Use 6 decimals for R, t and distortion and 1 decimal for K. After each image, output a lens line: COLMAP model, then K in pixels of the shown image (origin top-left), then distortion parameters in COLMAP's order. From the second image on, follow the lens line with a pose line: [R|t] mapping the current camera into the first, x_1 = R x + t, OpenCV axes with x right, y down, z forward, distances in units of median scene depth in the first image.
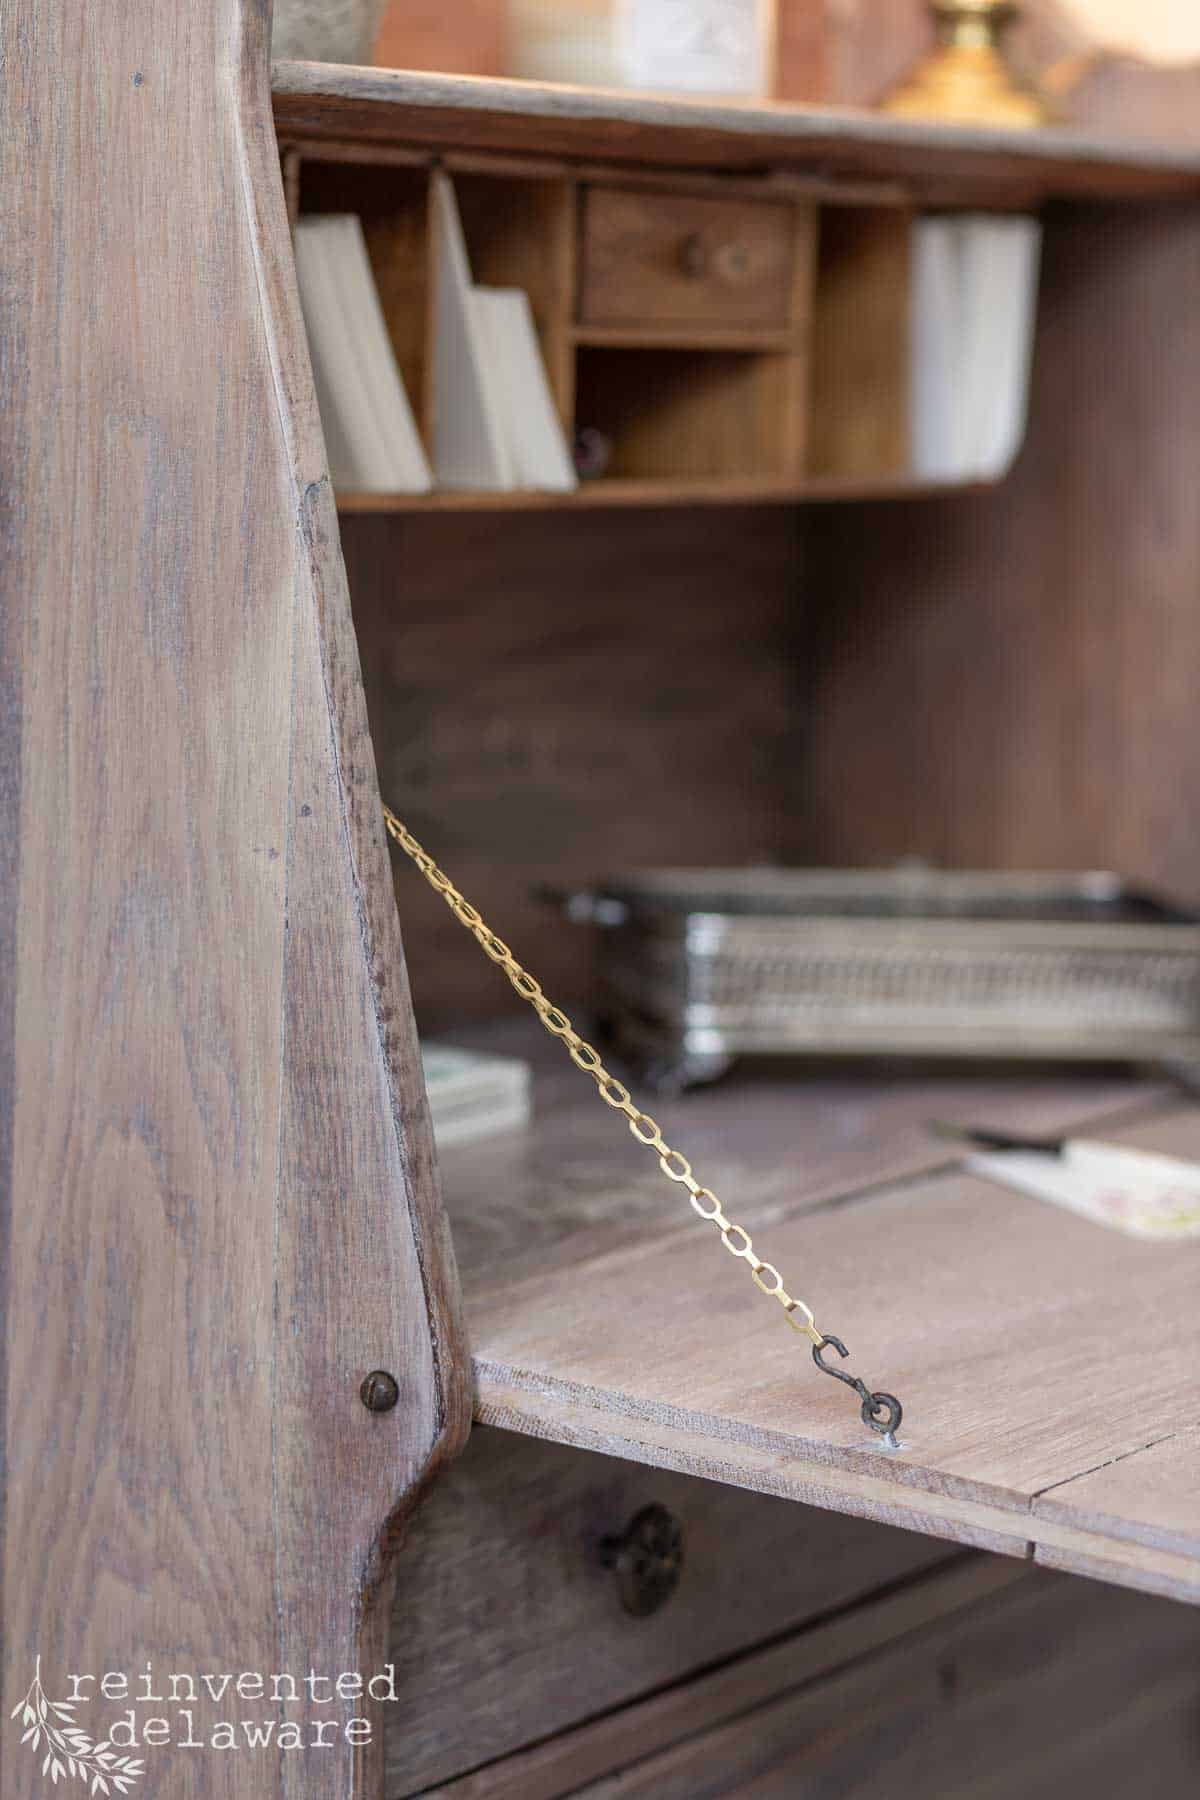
lens RADIAL K [[4568.8, 0, 600.0], [0, 4568.8, 900.0], [0, 0, 1]] dist [-0.036237, -0.233014]
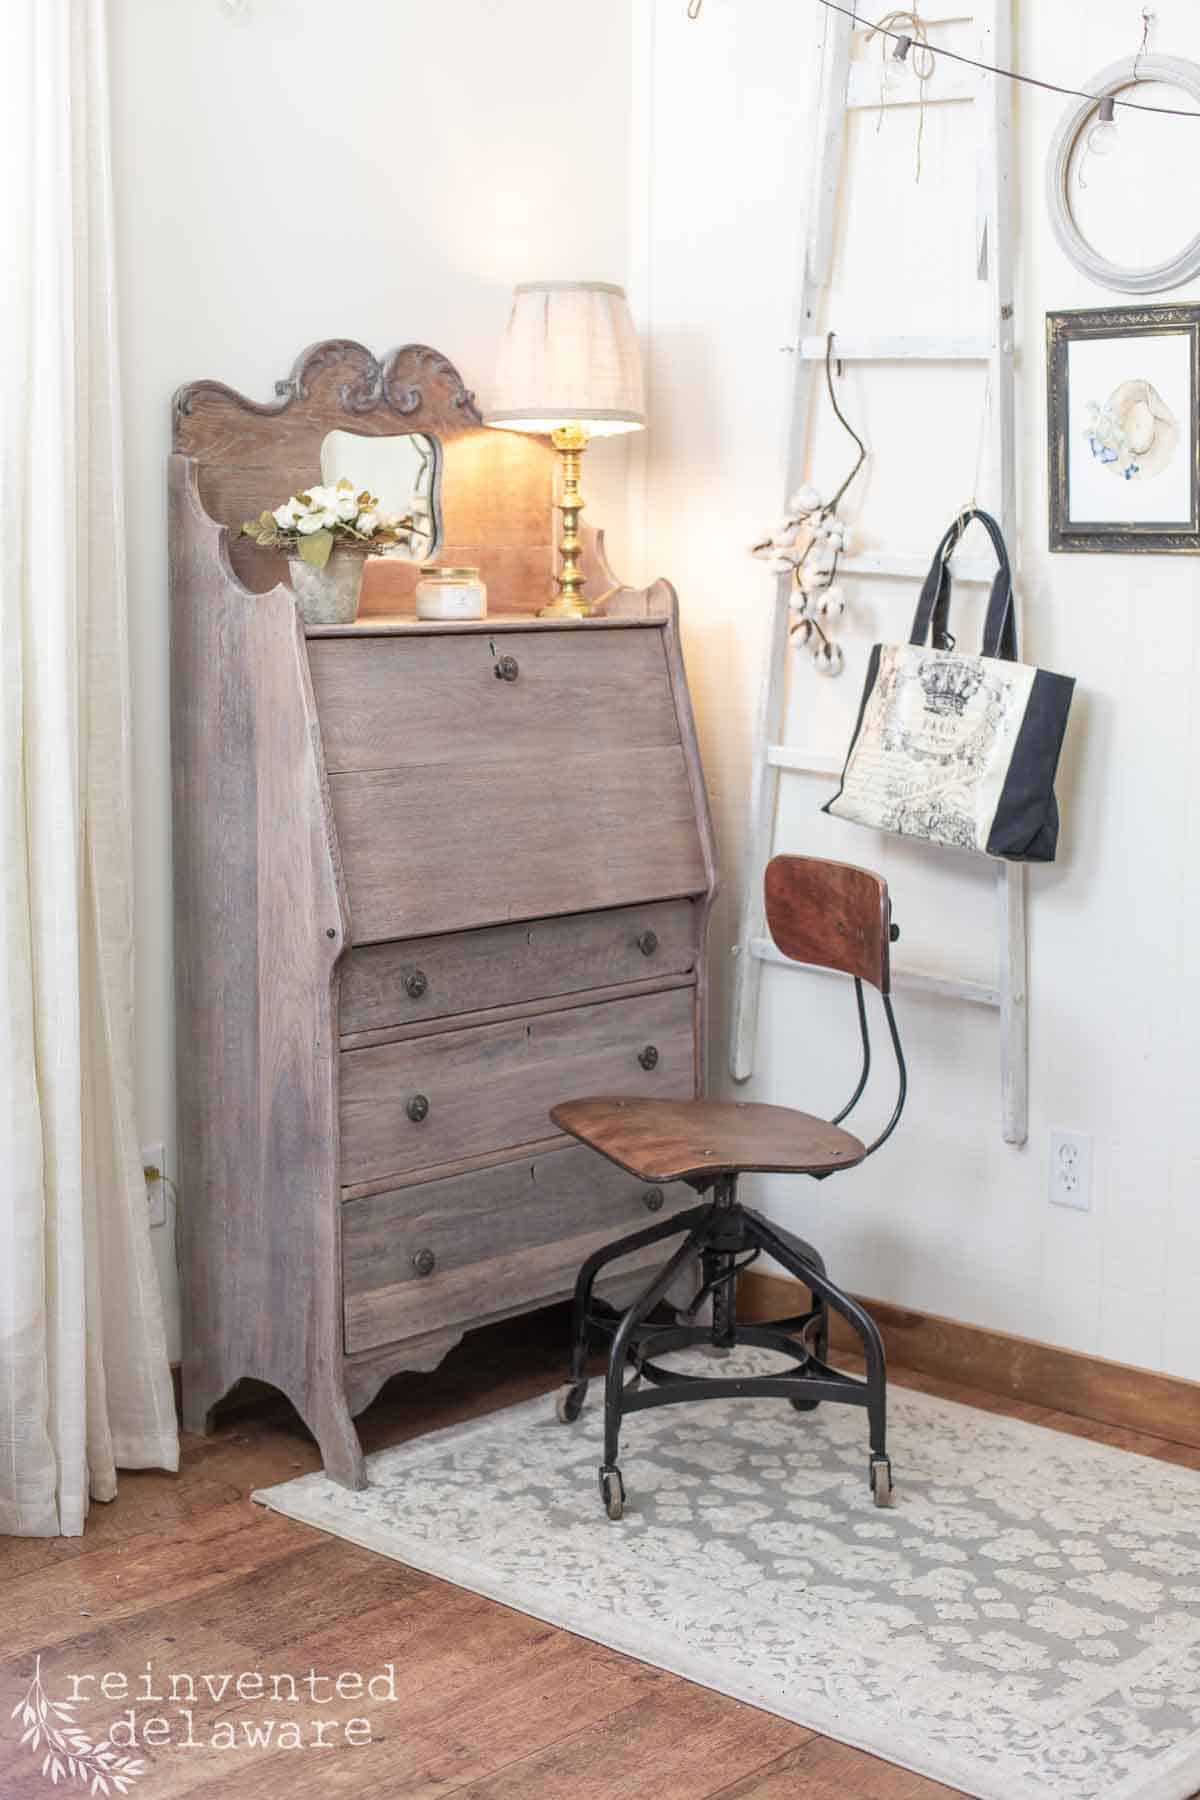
lens RADIAL K [[2707.1, 0, 600.0], [0, 2707.1, 900.0], [0, 0, 1]] dist [-0.015178, -0.061232]
pose [[0.986233, -0.009225, -0.165101, 0.622186], [0.007968, 0.999934, -0.008271, 0.097831], [0.165167, 0.006841, 0.986242, -1.482846]]
